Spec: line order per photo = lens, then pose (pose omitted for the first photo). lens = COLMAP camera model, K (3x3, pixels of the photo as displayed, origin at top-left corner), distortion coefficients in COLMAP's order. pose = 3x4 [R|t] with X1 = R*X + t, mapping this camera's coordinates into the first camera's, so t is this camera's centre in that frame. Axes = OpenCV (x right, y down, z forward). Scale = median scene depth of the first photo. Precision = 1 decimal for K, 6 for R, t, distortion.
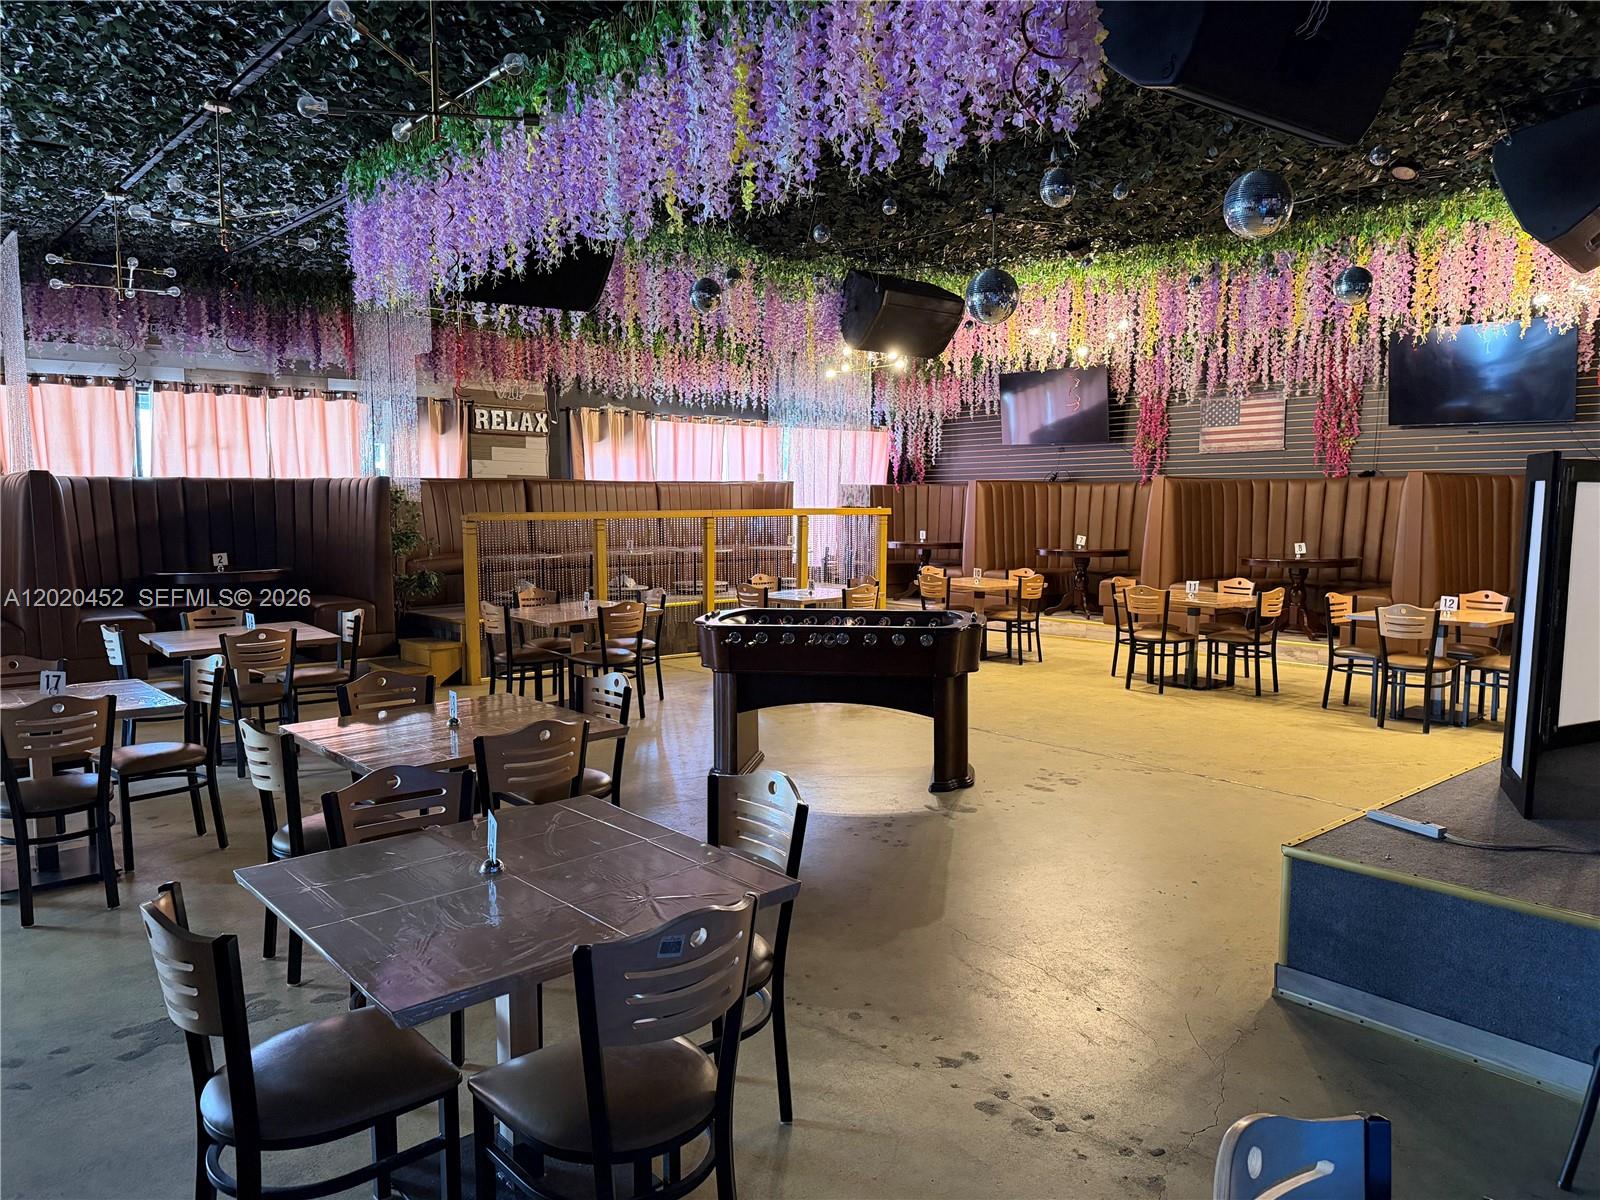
lens RADIAL K [[1149.3, 0, 769.9], [0, 1149.3, 617.4], [0, 0, 1]] dist [0.153875, -0.321763]
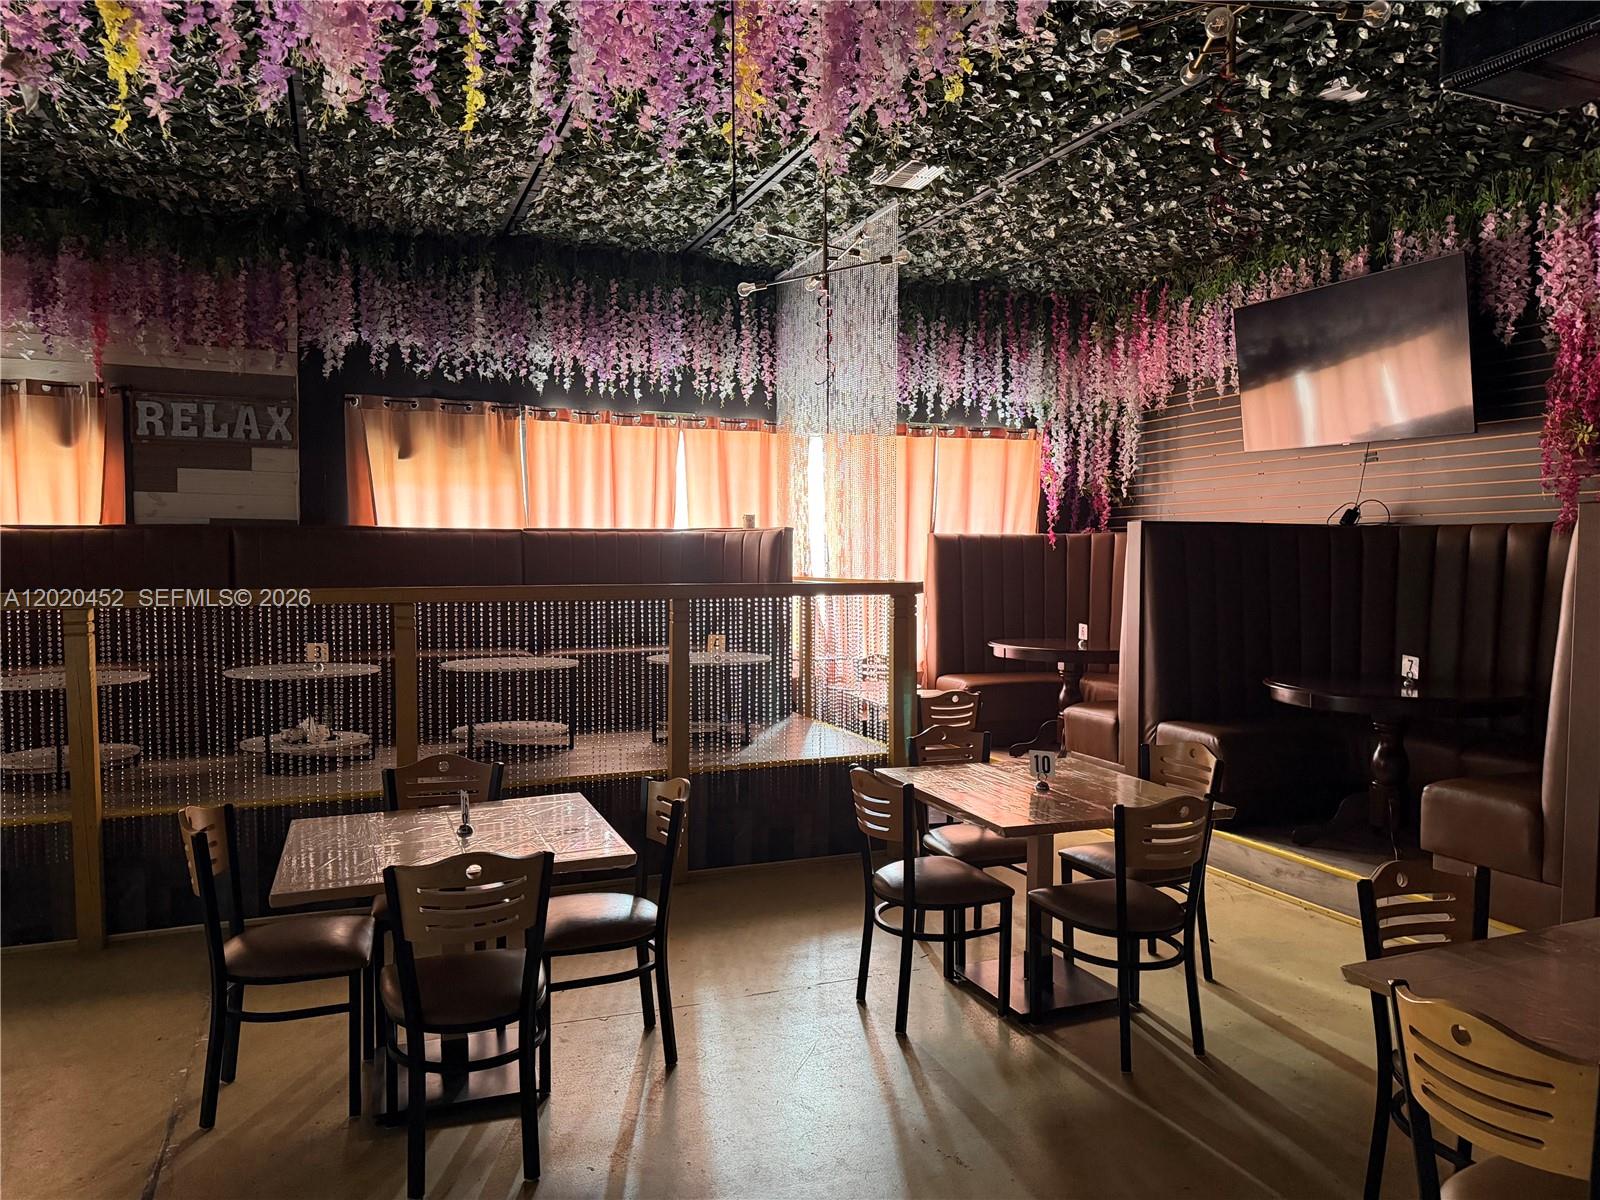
lens RADIAL K [[1108.8, 0, 789.0], [0, 1108.8, 611.2], [0, 0, 1]] dist [0.049401, -0.059200]
pose [[0.942604, 0.017665, -0.333446, 0.207710], [-0.034901, 0.998342, -0.045770, -0.062450], [0.332085, 0.054780, 0.941658, 0.576094]]
